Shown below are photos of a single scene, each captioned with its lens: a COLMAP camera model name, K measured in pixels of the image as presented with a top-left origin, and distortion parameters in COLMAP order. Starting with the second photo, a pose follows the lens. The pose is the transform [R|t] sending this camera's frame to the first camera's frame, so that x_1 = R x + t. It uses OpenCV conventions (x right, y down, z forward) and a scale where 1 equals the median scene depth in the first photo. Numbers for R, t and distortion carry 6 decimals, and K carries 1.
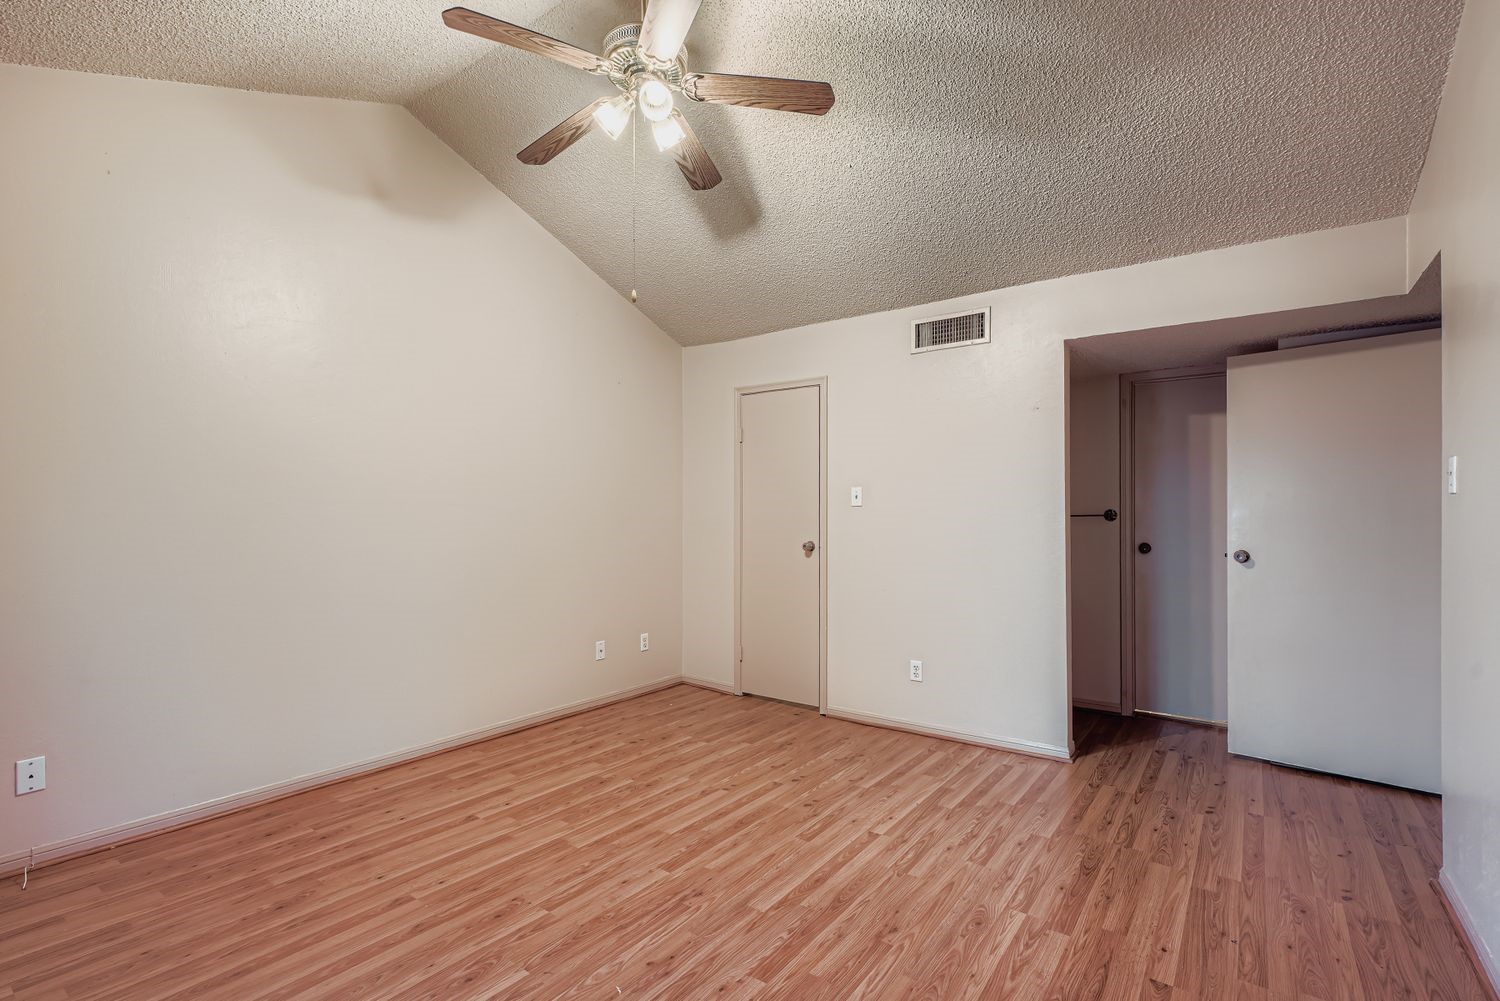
lens RADIAL K [[693.4, 0, 747.9], [0, 693.4, 511.7], [0, 0, 1]] dist [0.002692, -0.000388]
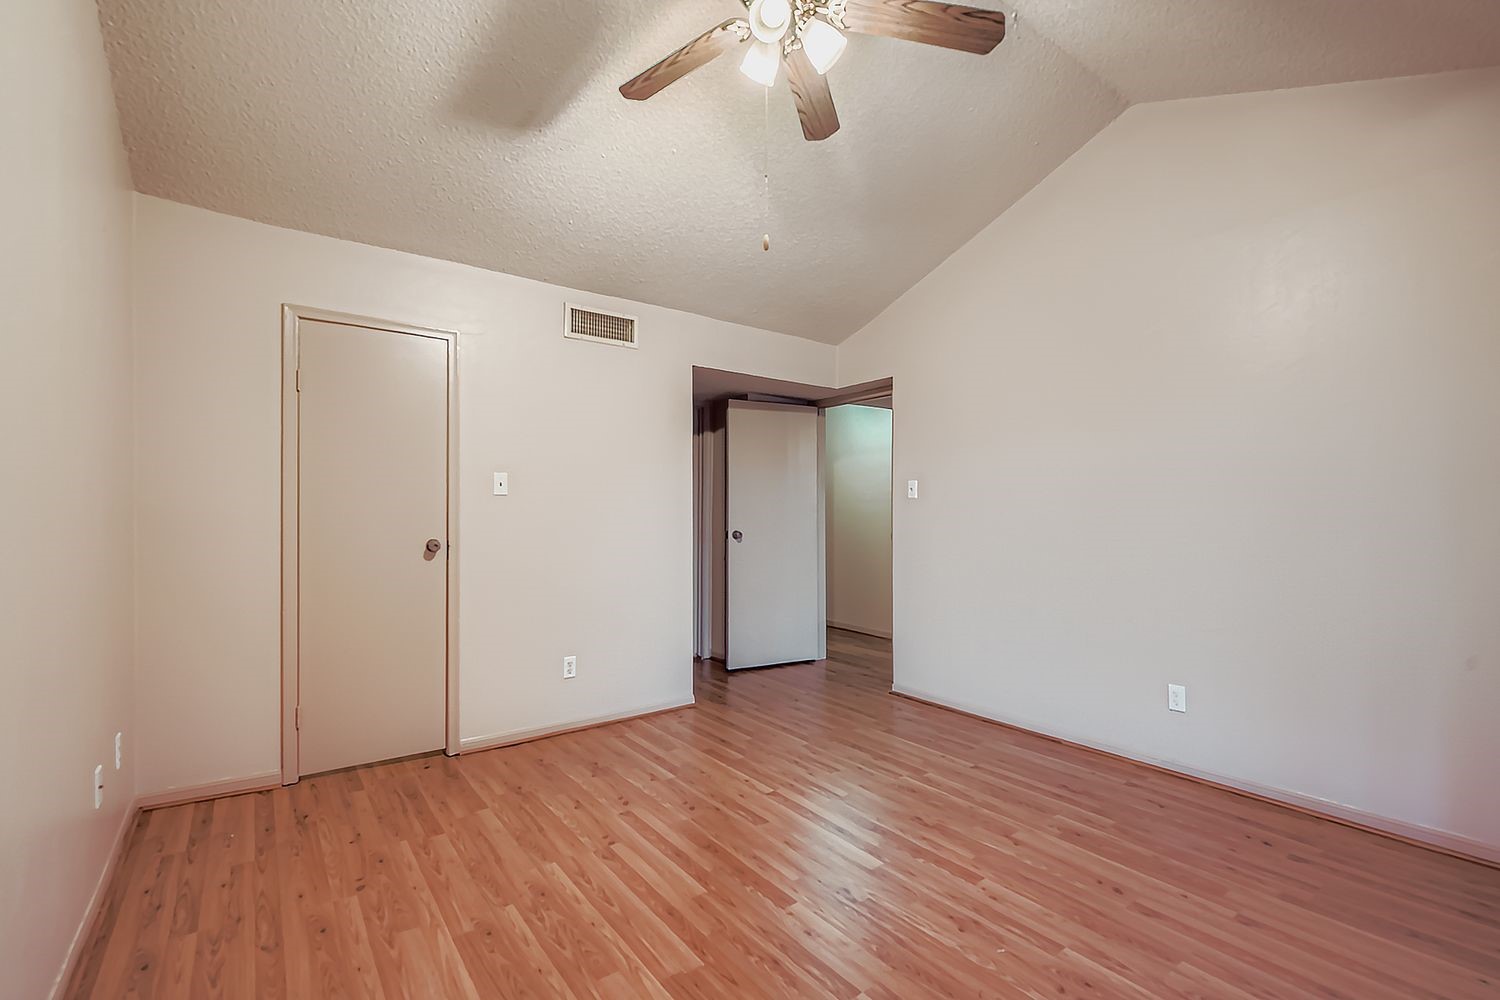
lens RADIAL K [[681.6, 0, 750.0], [0, 681.6, 500.0], [0, 0, 1]] dist [0.001556, -0.000294]
pose [[0.284636, 0.013829, 0.958536, -0.680968], [-0.011486, 0.999873, -0.011015, 0.004890], [-0.958567, -0.007874, 0.284758, 0.558423]]
